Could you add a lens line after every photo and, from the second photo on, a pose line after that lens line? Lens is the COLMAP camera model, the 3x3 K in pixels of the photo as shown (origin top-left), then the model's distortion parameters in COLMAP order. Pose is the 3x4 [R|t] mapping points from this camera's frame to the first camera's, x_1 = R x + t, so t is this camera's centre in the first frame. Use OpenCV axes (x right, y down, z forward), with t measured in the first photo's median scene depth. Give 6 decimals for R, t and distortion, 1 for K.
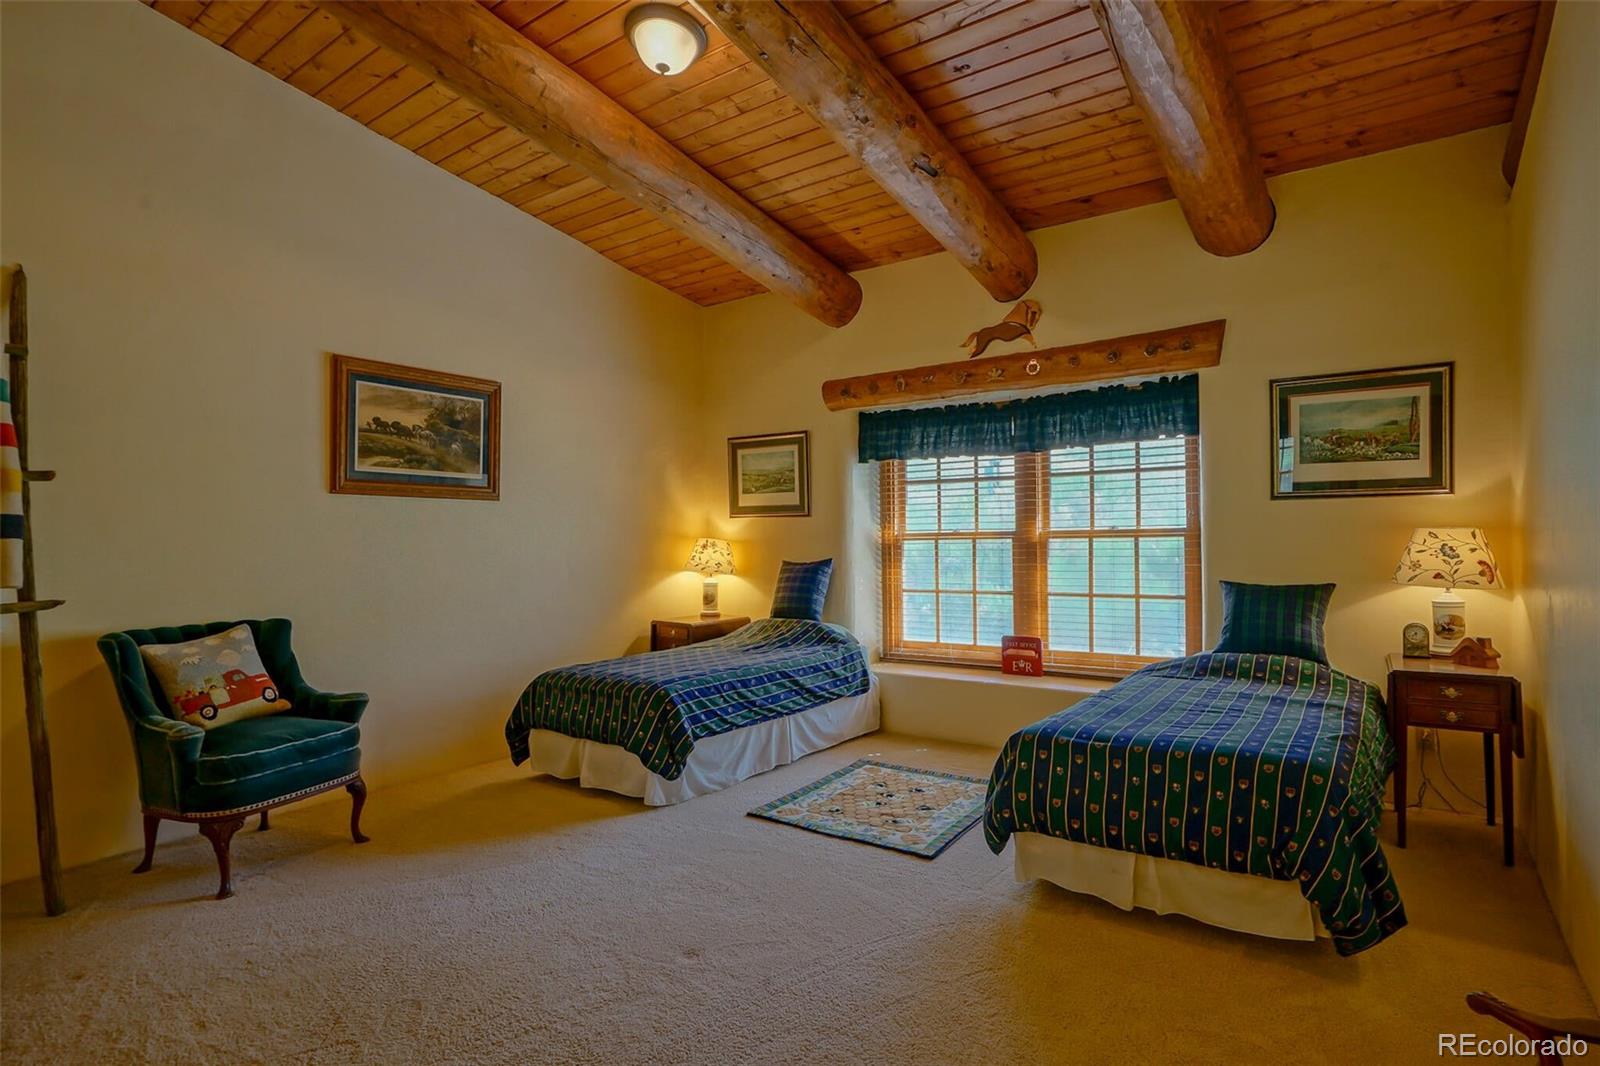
lens RADIAL K [[836.8, 0, 795.9], [0, 836.8, 541.1], [0, 0, 1]] dist [-0.035874, 0.022699]
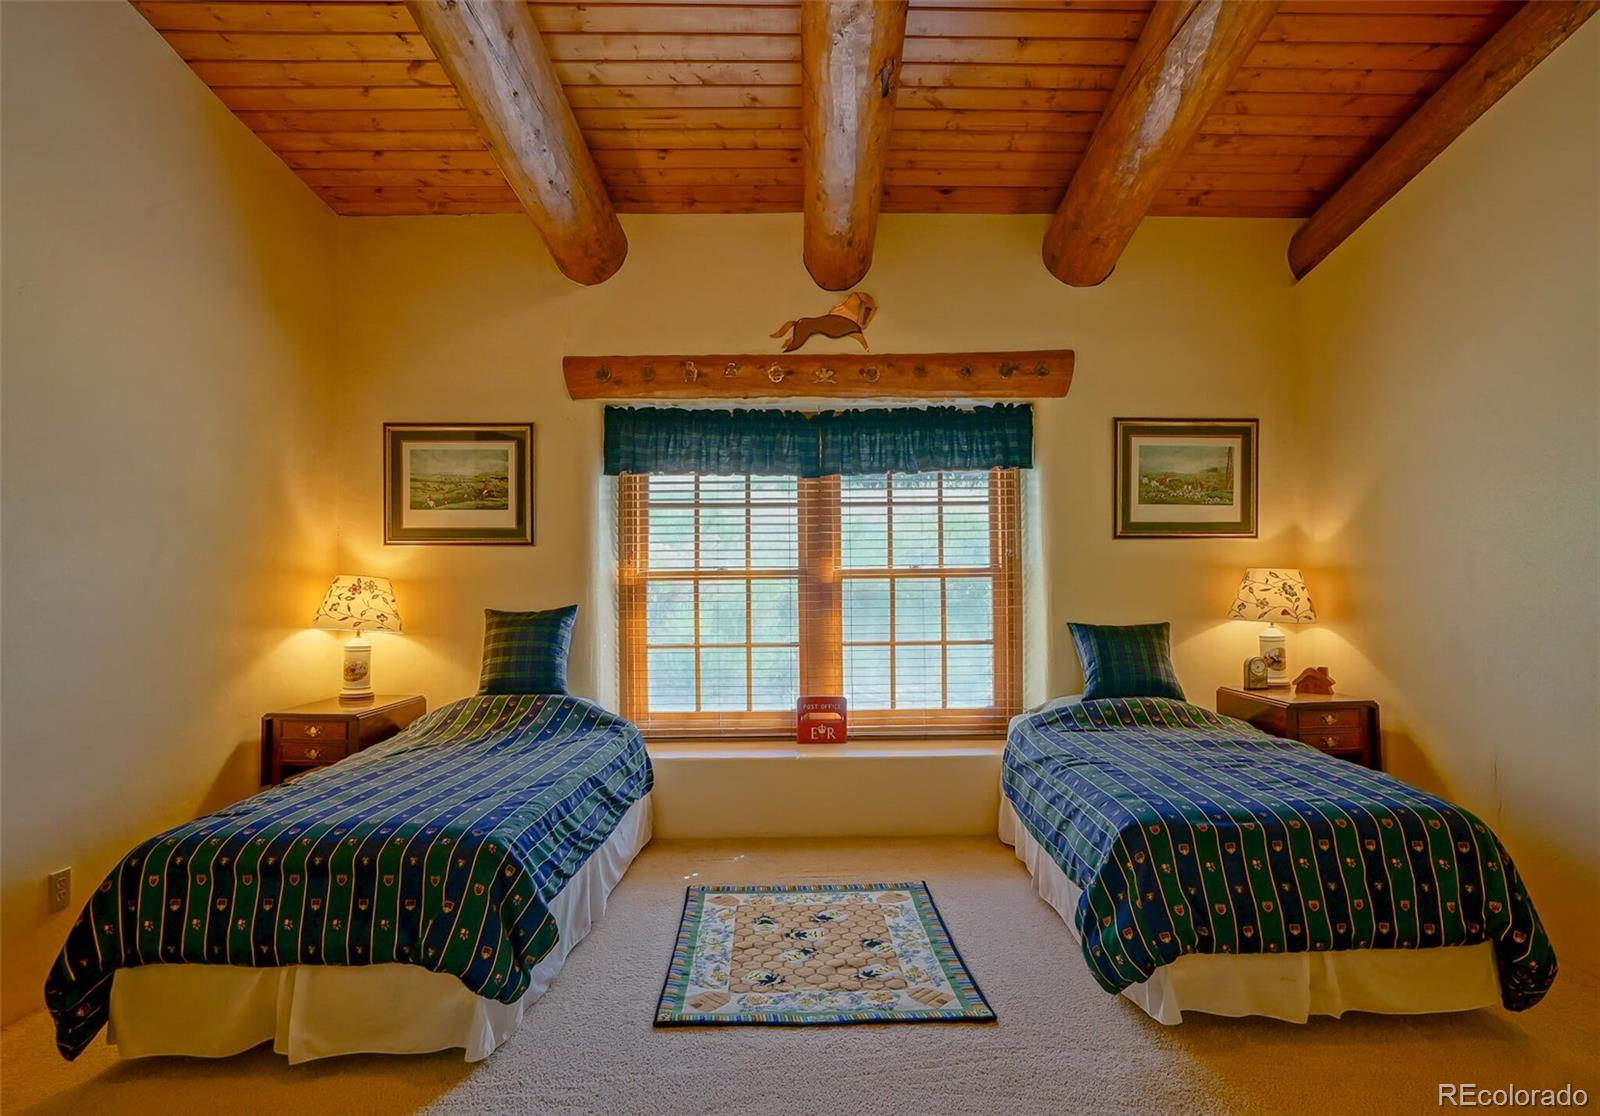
lens RADIAL K [[879.6, 0, 855.5], [0, 879.6, 565.9], [0, 0, 1]] dist [-0.054563, 0.035951]
pose [[0.791842, 0.014726, 0.610548, -0.251244], [0.000012, 0.999709, -0.024128, 0.005971], [-0.610726, 0.019113, 0.791612, 0.302866]]
